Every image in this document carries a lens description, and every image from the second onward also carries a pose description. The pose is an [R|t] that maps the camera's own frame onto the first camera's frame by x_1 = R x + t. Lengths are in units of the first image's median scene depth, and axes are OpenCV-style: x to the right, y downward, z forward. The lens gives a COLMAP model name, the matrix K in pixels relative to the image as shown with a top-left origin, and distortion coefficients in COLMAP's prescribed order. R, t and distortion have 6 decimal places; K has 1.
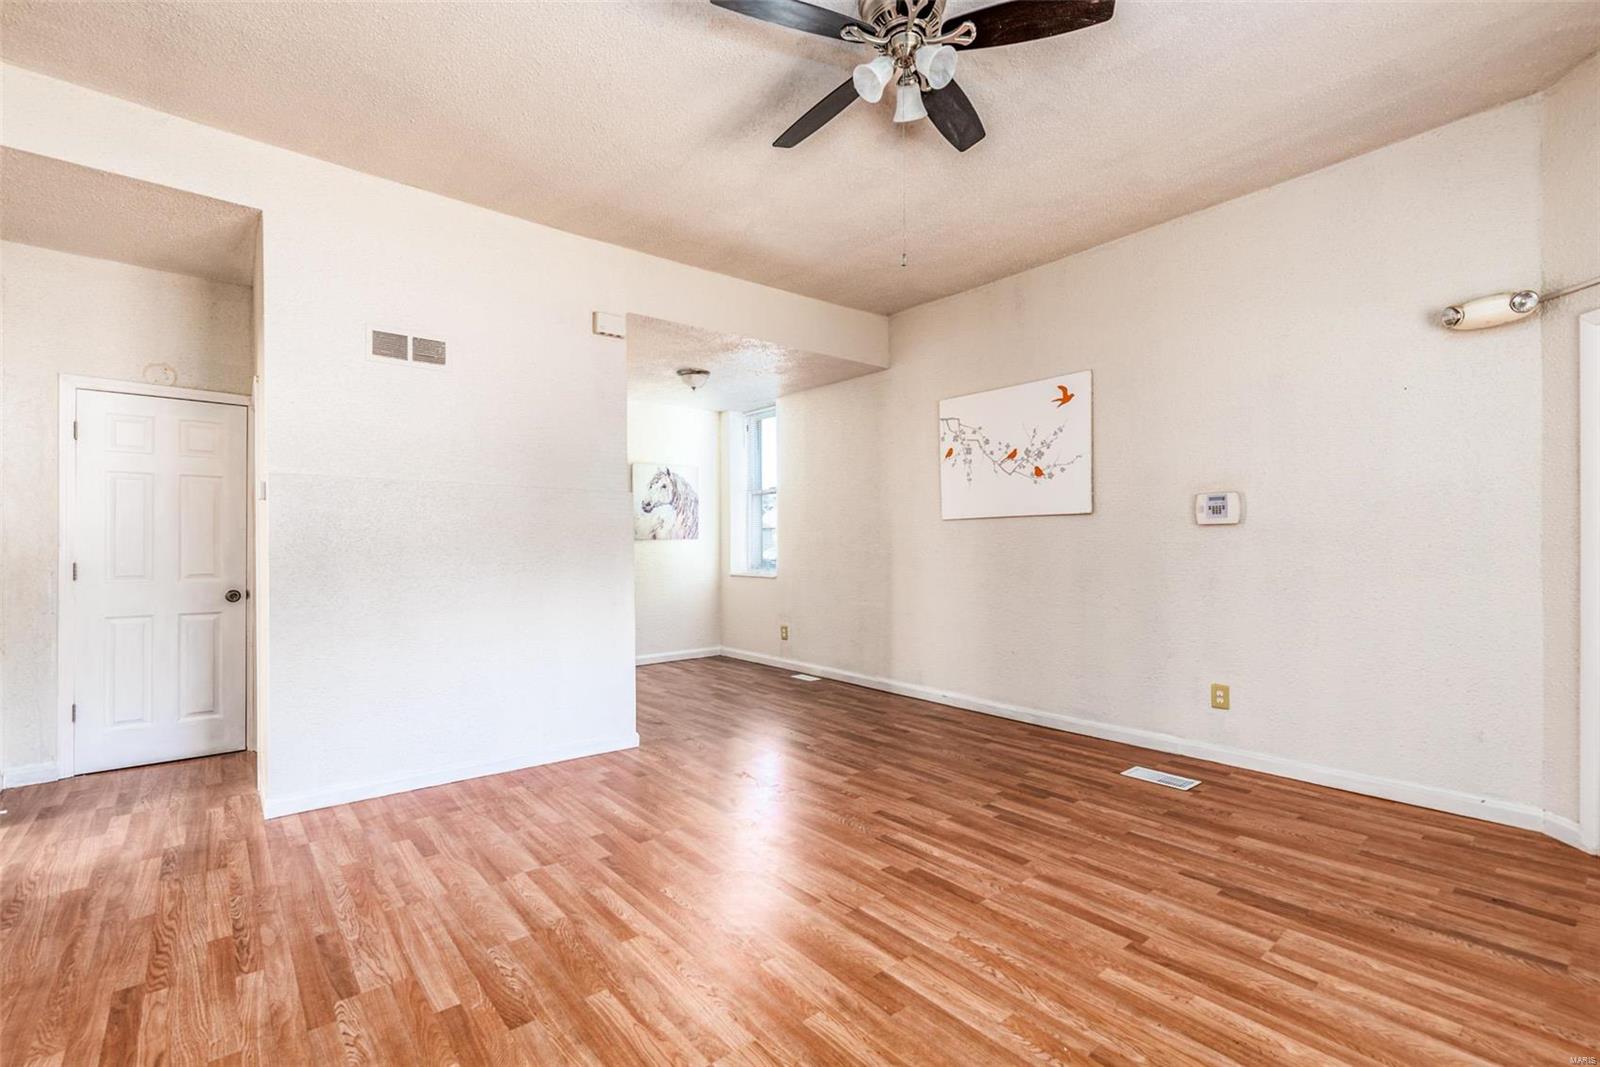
lens RADIAL K [[732.3, 0, 794.3], [0, 732.3, 537.0], [0, 0, 1]] dist [0.000965, -0.000044]
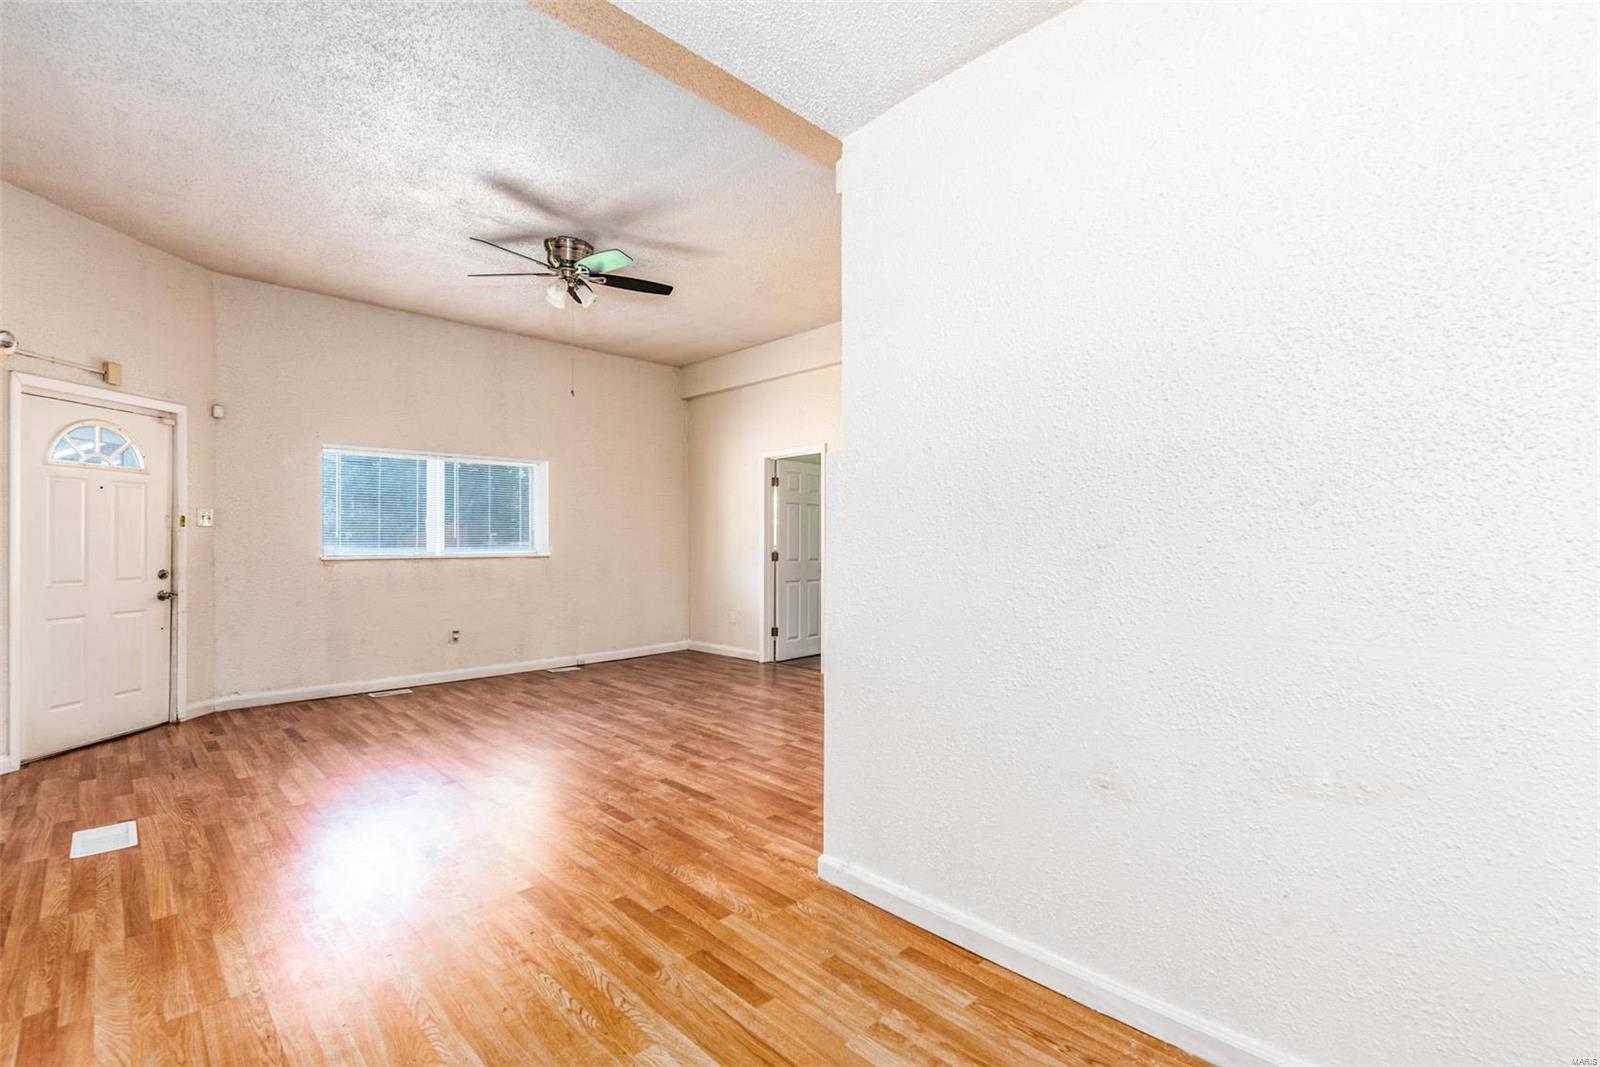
lens RADIAL K [[717.2, 0, 805.1], [0, 717.2, 530.5], [0, 0, 1]] dist [0.001961, 0.000220]
pose [[-0.994005, 0.003705, -0.109271, -0.165908], [0.005873, 0.999792, -0.019528, 0.015749], [0.109176, -0.020053, -0.993820, 1.826602]]
